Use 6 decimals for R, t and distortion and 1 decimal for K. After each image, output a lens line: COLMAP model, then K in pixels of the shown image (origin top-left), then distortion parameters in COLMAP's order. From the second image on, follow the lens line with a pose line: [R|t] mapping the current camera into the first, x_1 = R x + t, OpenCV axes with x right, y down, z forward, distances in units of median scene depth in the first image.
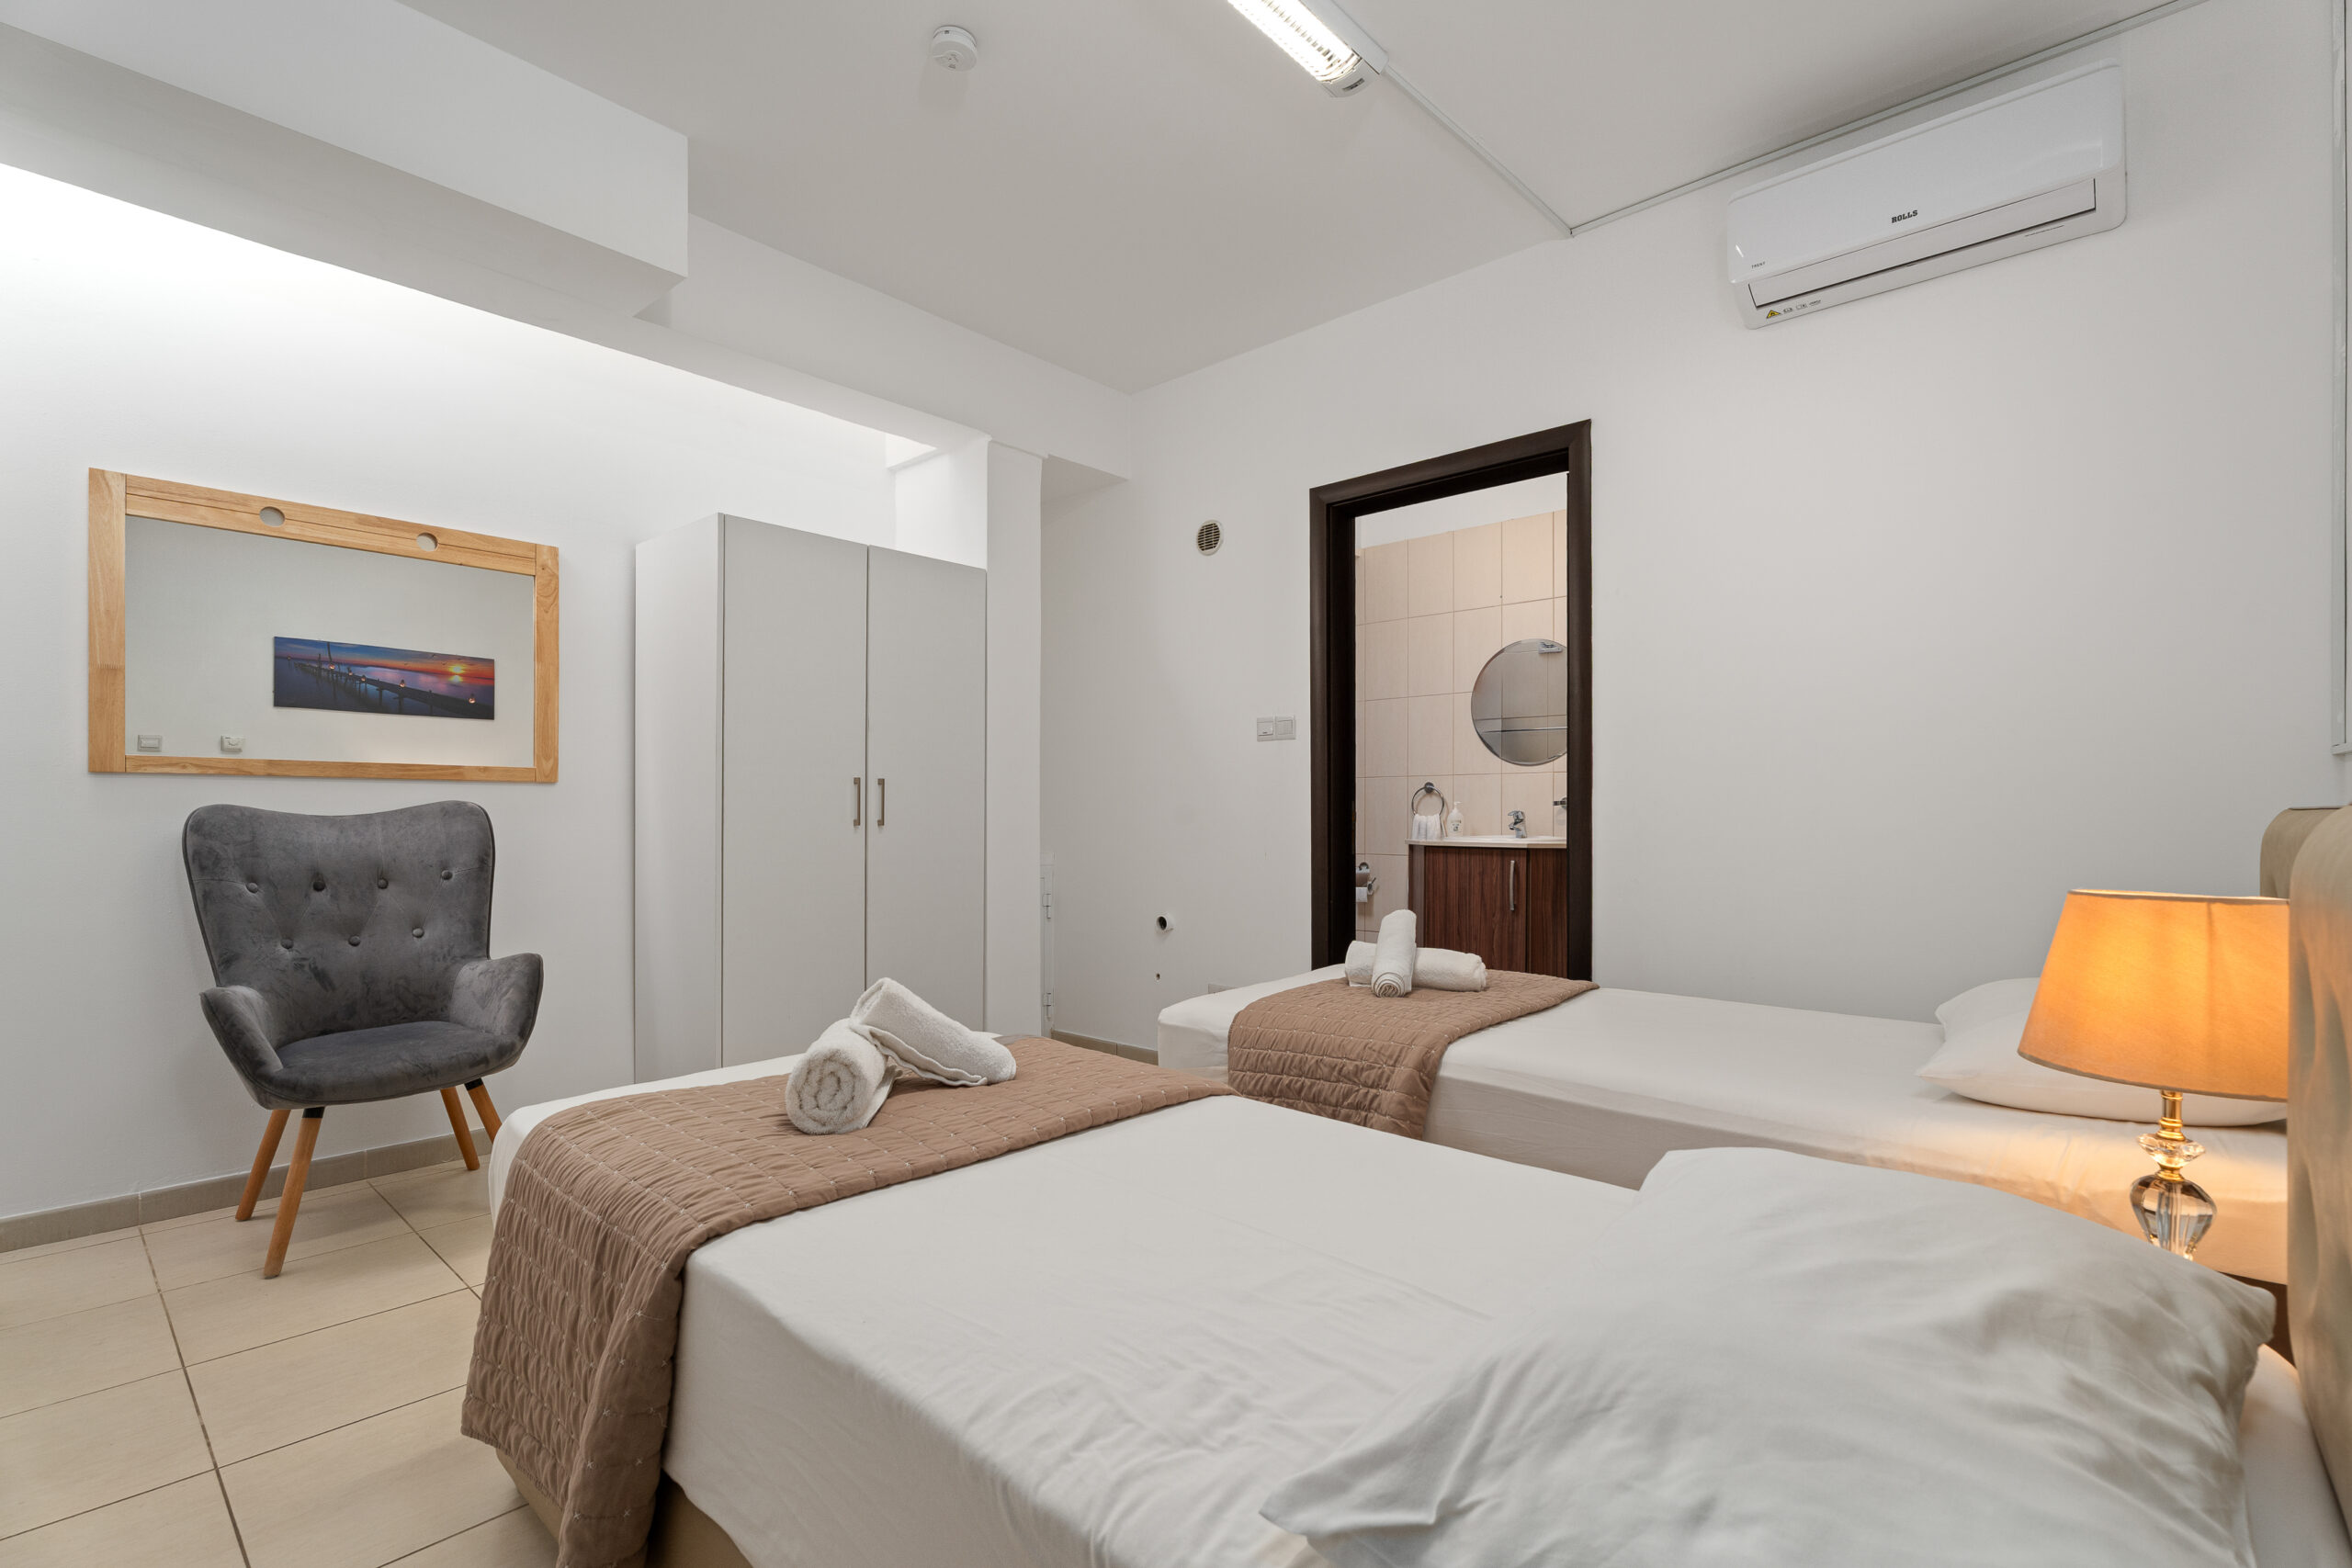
lens RADIAL K [[1068.7, 0, 1179.5], [0, 1068.7, 824.1], [0, 0, 1]] dist [0.000898, -0.000091]
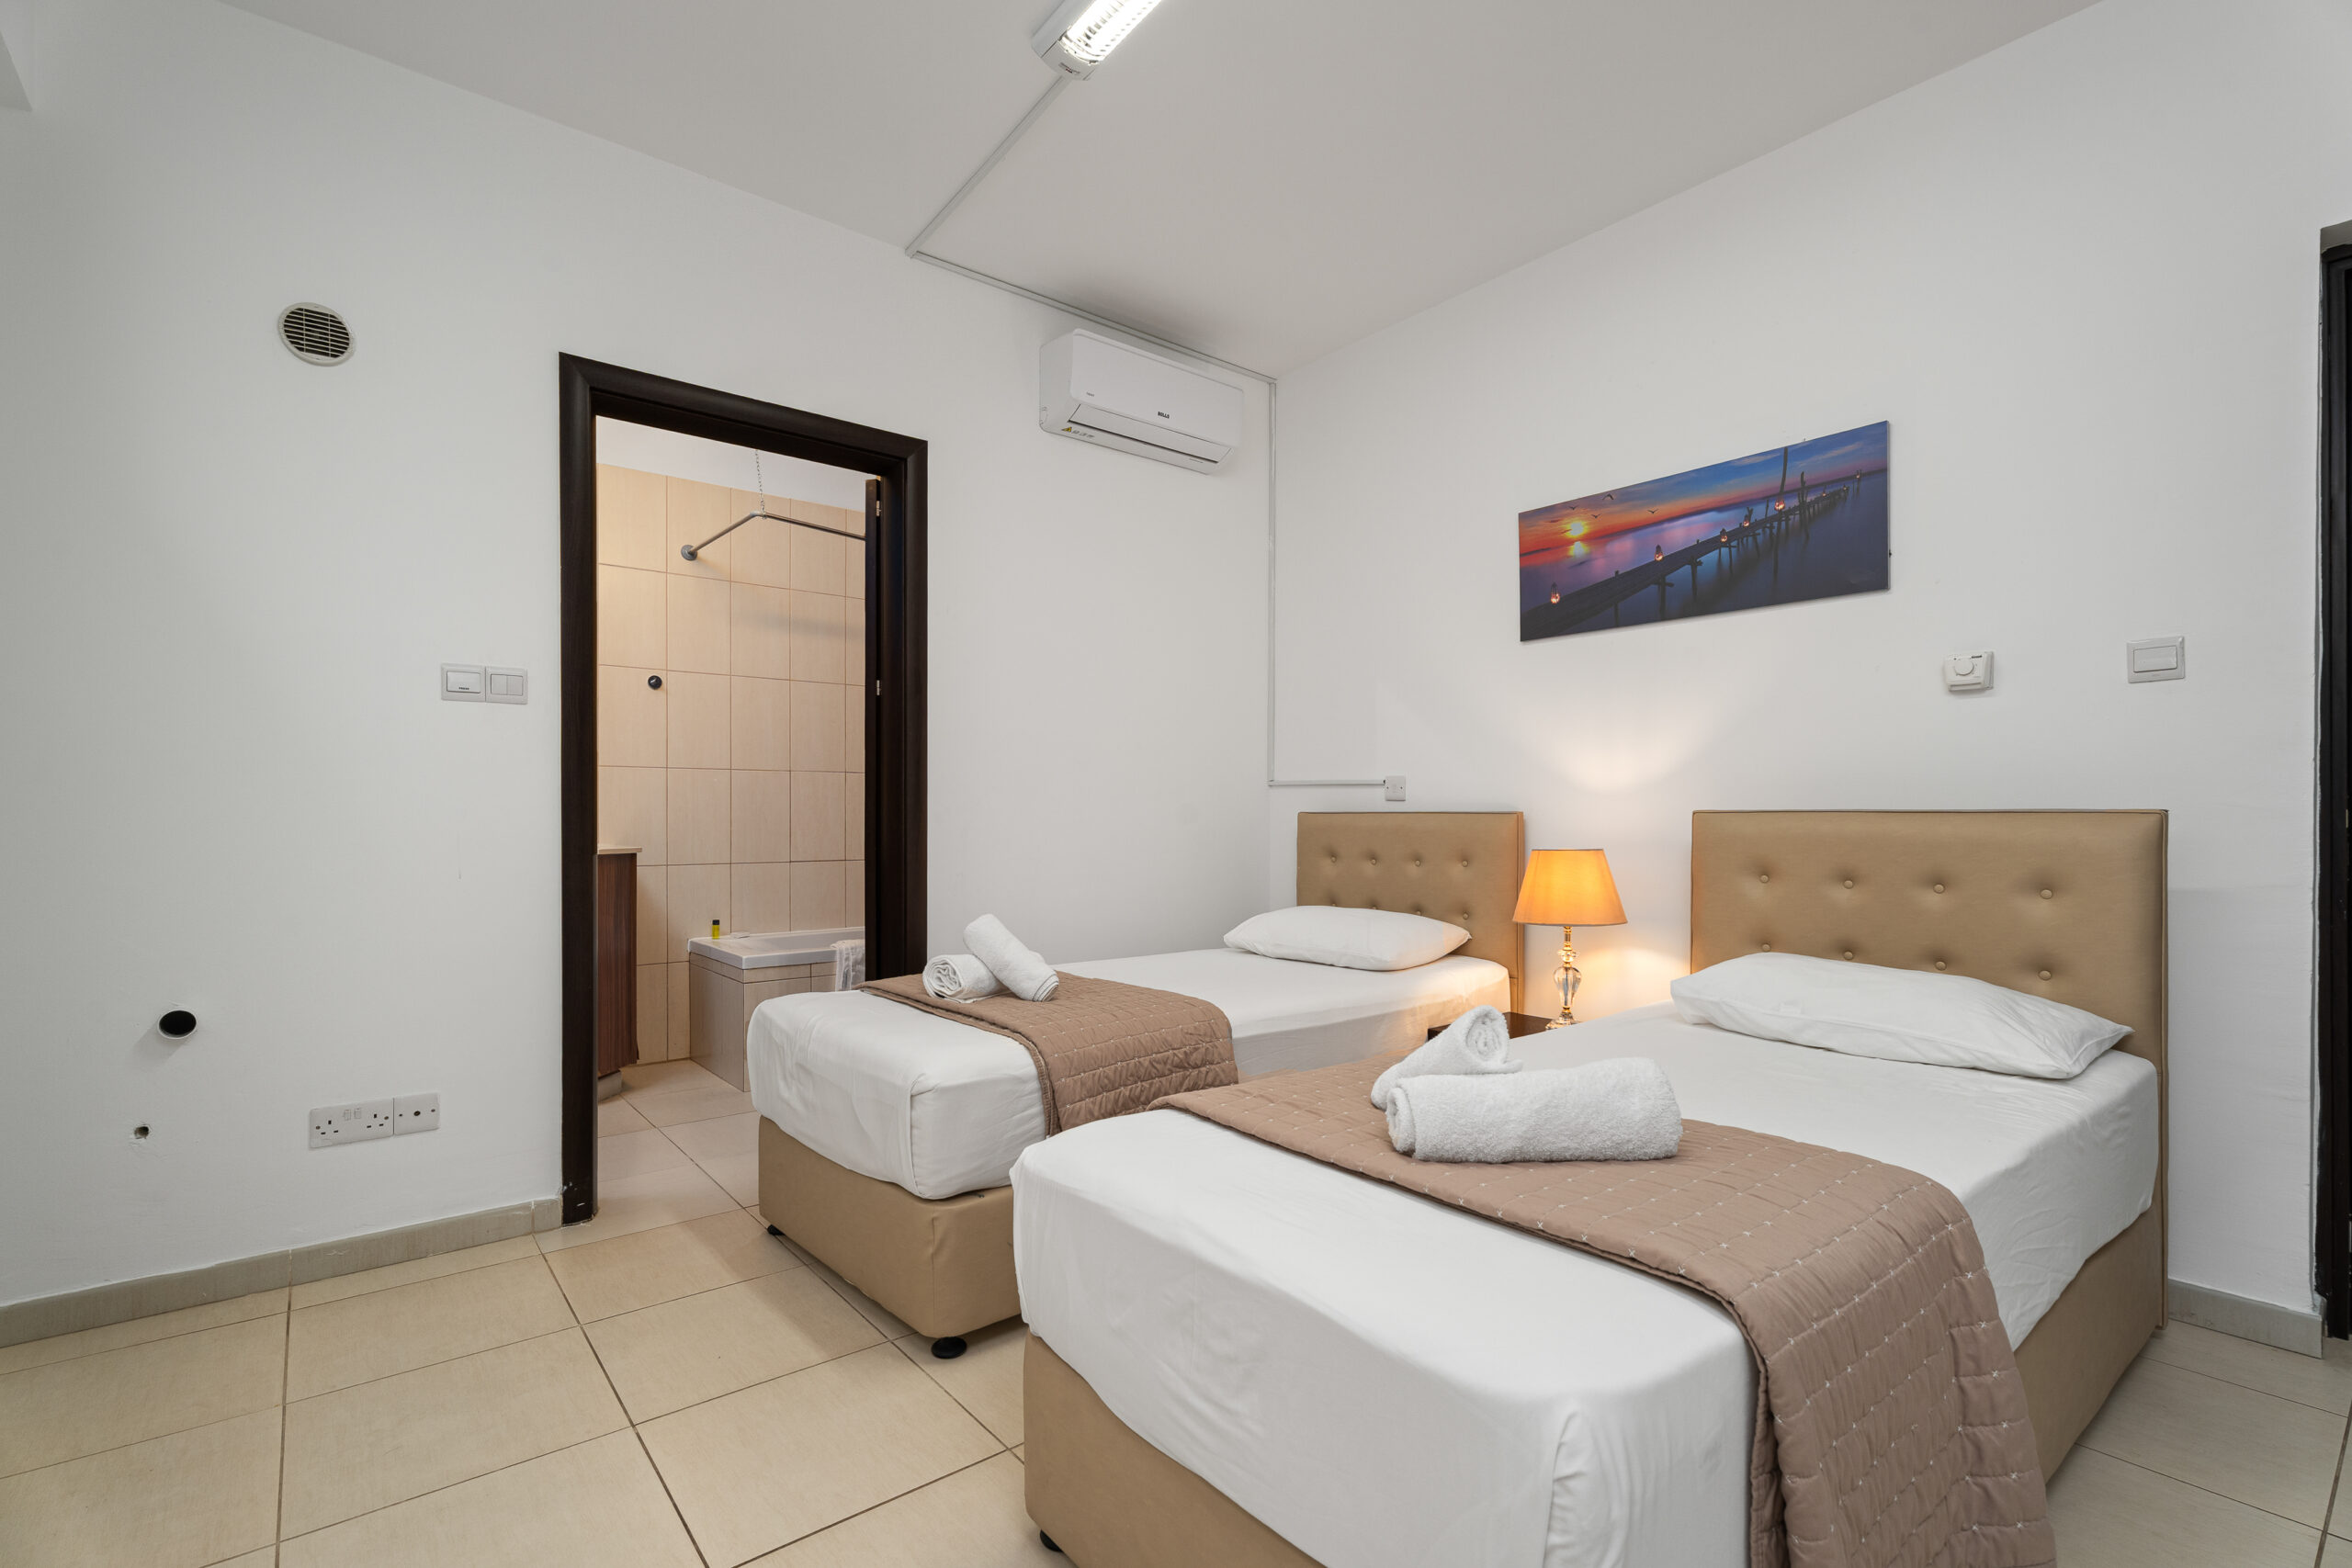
lens RADIAL K [[1068.7, 0, 1179.5], [0, 1068.7, 824.1], [0, 0, 1]] dist [0.000898, -0.000091]
pose [[0.145587, -0.010738, 0.989287, -0.524673], [0.004507, 0.999938, 0.010190, -0.007857], [-0.989335, 0.002975, 0.145626, 0.499380]]
